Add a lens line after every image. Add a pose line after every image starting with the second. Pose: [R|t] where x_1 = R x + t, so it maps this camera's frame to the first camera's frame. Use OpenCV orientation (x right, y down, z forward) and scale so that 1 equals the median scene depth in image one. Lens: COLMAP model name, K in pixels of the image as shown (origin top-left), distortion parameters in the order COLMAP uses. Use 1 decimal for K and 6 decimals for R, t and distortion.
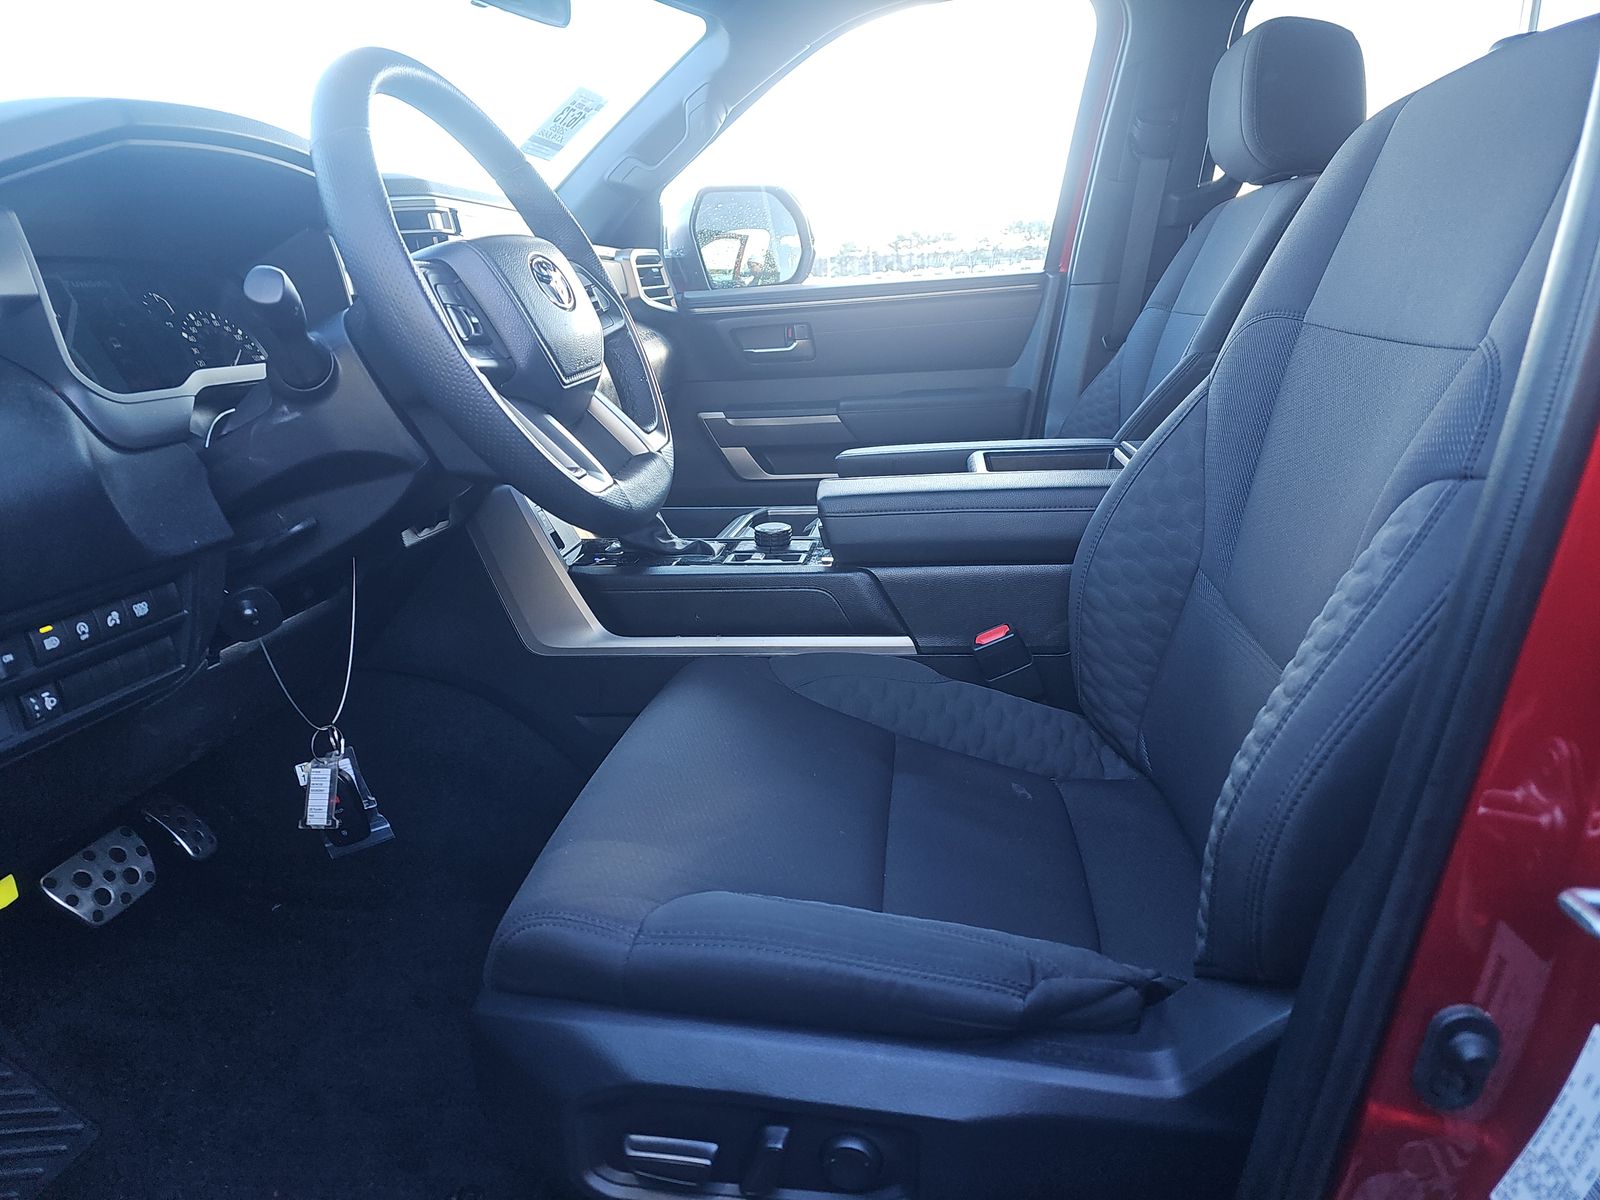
lens RADIAL K [[1059.5, 0, 800.6], [0, 1059.5, 599.1], [0, 0, 1]] dist [-0.021710, 0.005509]
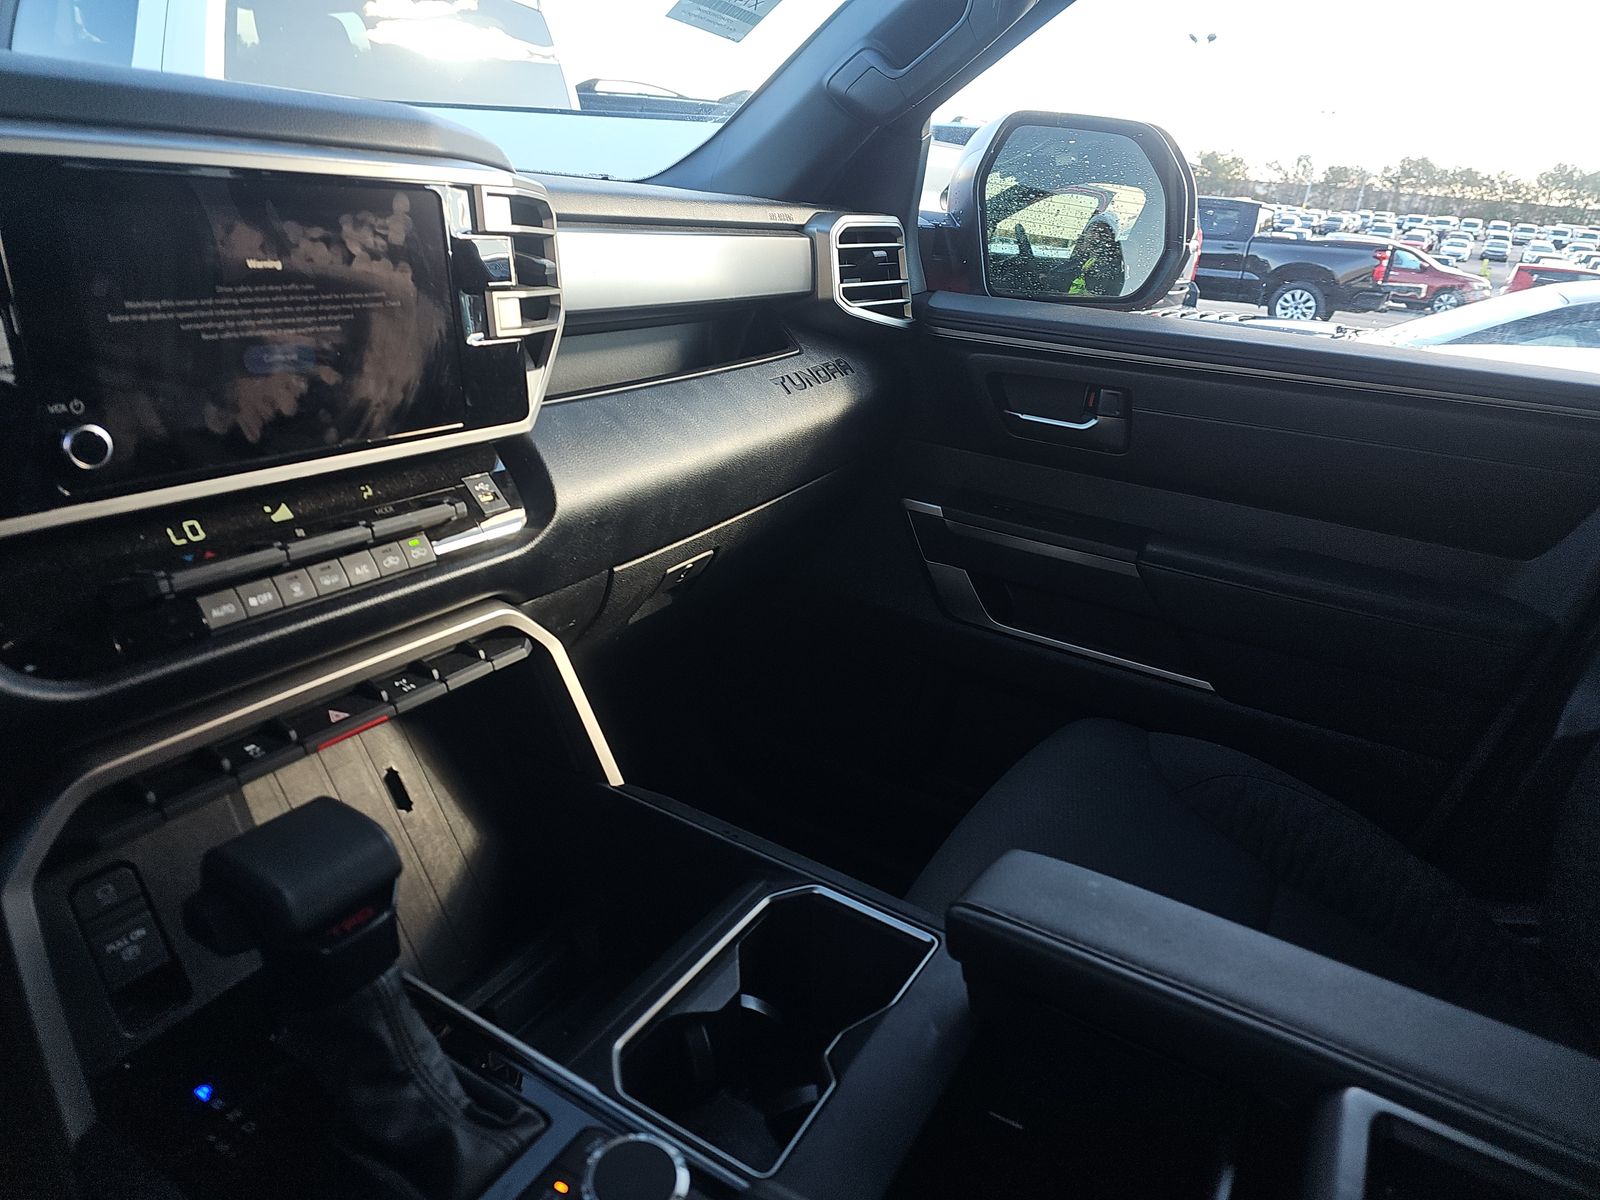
lens RADIAL K [[1059.5, 0, 787.7], [0, 1059.5, 602.2], [0, 0, 1]] dist [-0.021710, 0.005509]
pose [[0.908992, 0.272959, -0.315004, 0.050906], [-0.240370, 0.960700, 0.138847, -0.191989], [0.340524, -0.050493, 0.938879, 0.419763]]
